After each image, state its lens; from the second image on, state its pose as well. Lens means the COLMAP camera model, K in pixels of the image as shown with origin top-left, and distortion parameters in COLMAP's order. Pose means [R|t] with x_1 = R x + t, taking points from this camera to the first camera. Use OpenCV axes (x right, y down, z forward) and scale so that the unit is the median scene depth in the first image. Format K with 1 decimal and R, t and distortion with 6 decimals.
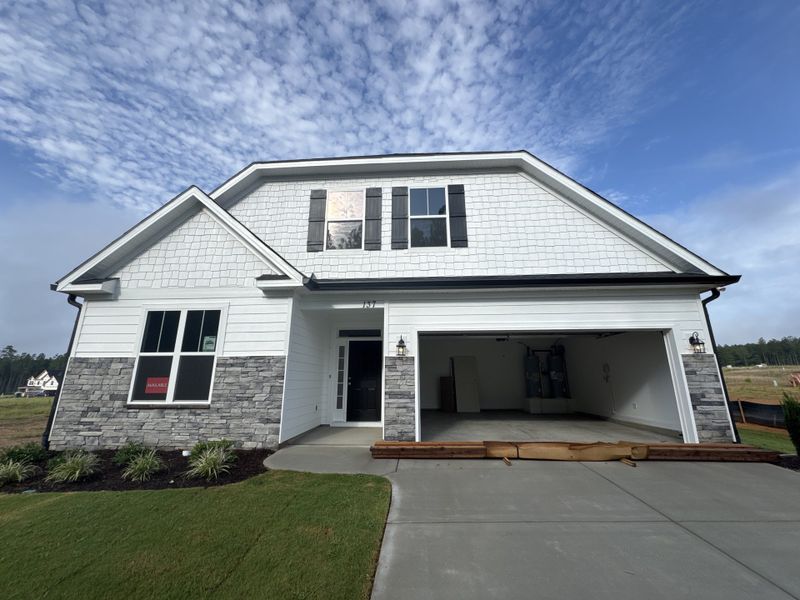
lens RADIAL K [[320.2, 0, 401.4], [0, 320.2, 298.6], [0, 0, 1]] dist [-0.001639, -0.000629]
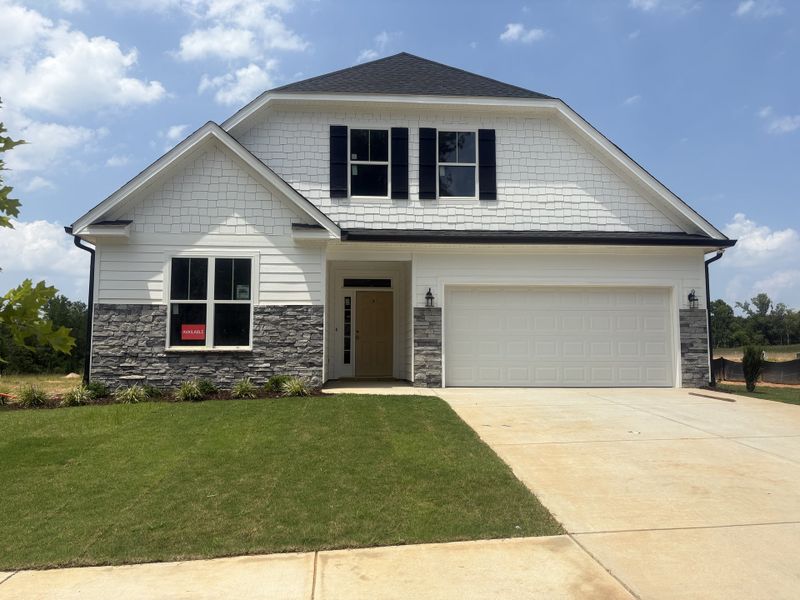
lens RADIAL K [[602.1, 0, 399.0], [0, 602.1, 309.2], [0, 0, 1]] dist [0.037901, -0.004378]
pose [[0.992103, 0.013734, 0.124673, -0.353523], [-0.033951, 0.986286, 0.161516, -0.131695], [-0.120745, -0.164473, 0.978963, -0.938317]]
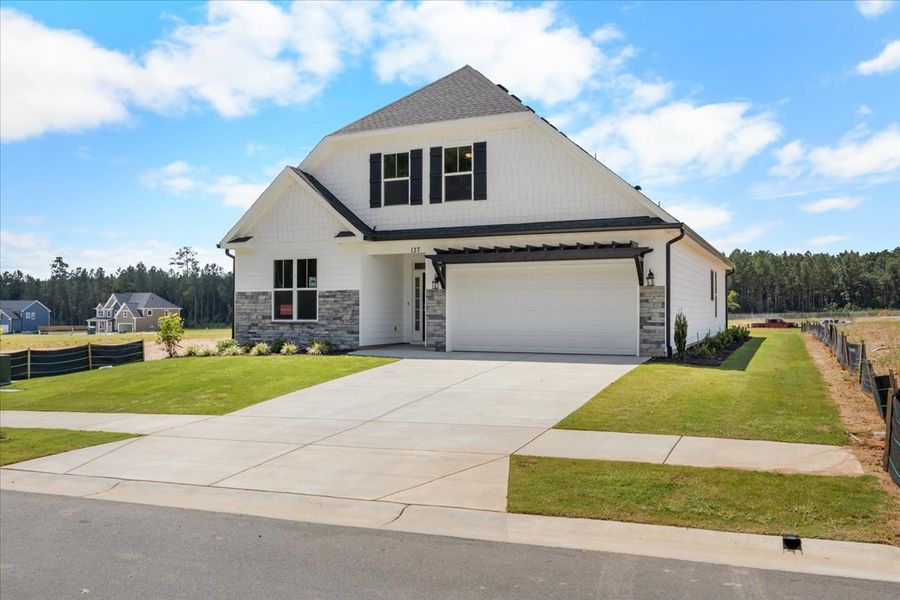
lens RADIAL K [[725.7, 0, 450.0], [0, 725.7, 300.0], [0, 0, 1]] dist [-0.004073, 0.000600]
pose [[0.929113, -0.003227, -0.369781, 1.211598], [0.089479, 0.972209, 0.216339, -0.442925], [0.358807, -0.234091, 0.903581, -1.795494]]
